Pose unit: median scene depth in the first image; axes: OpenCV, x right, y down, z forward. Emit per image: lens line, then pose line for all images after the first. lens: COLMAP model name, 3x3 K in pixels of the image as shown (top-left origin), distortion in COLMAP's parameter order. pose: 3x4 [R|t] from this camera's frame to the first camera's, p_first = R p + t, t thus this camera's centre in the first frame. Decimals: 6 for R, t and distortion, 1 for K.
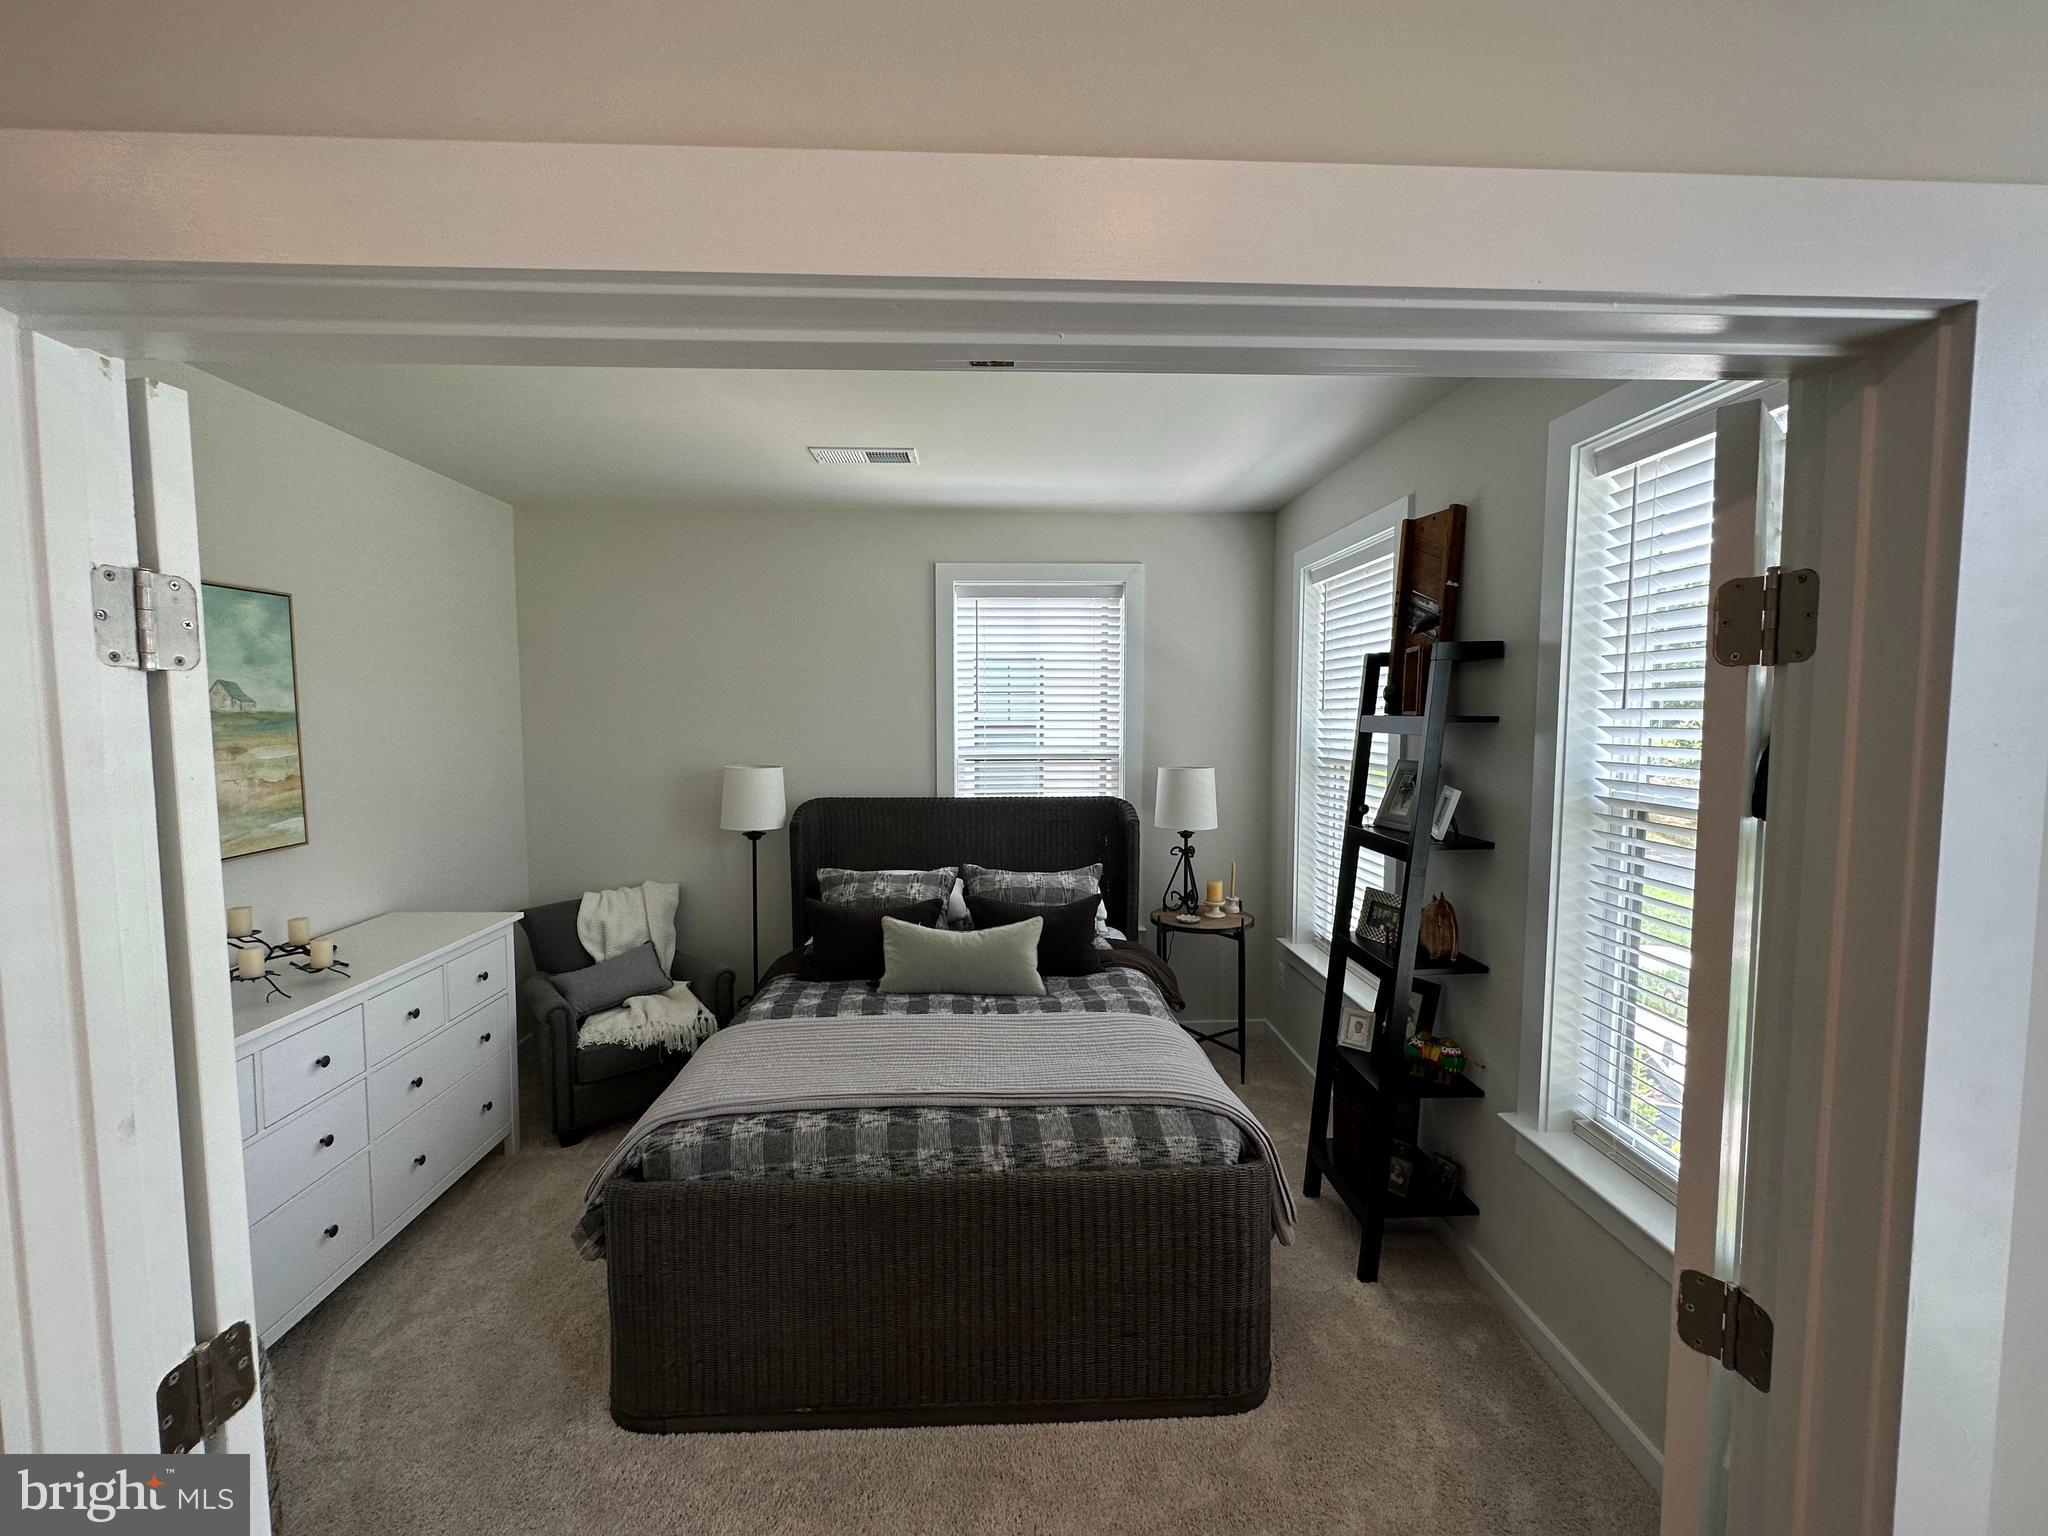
lens RADIAL K [[814.3, 0, 1024.0], [0, 814.3, 768.0], [0, 0, 1]] dist [-0.003017, 0.000031]
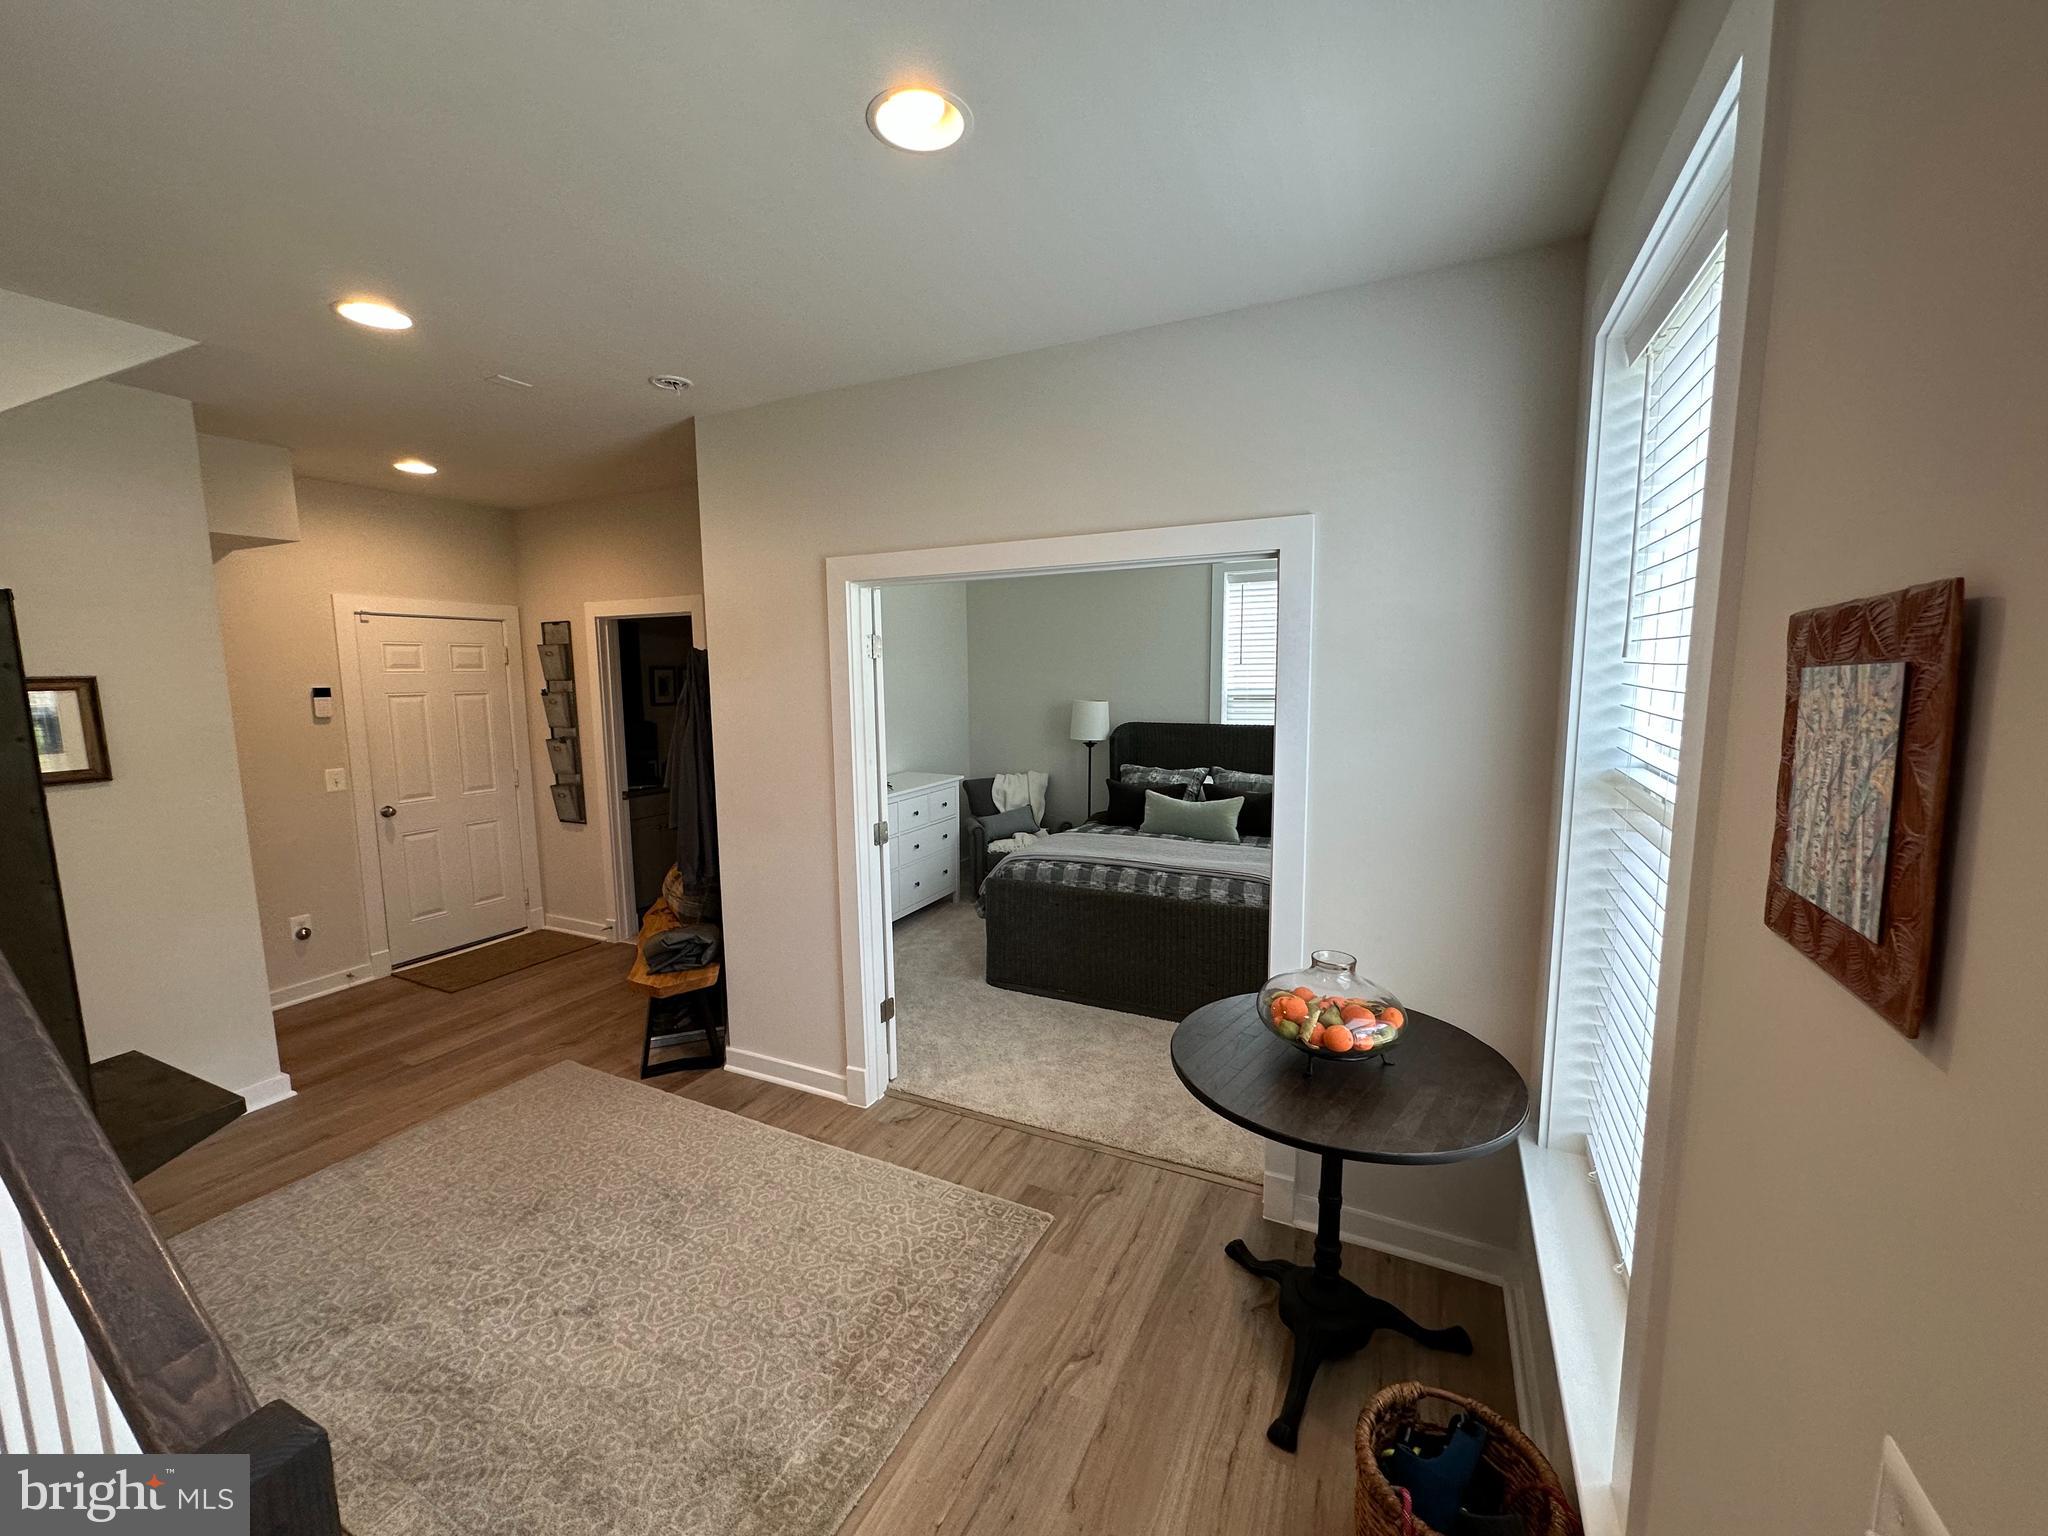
lens RADIAL K [[814.3, 0, 1024.0], [0, 814.3, 768.0], [0, 0, 1]] dist [-0.003017, 0.000031]
pose [[0.876244, 0.051905, -0.479065, 0.395501], [-0.023580, 0.997609, 0.064959, 0.036525], [0.481291, -0.045624, 0.875373, -0.560704]]
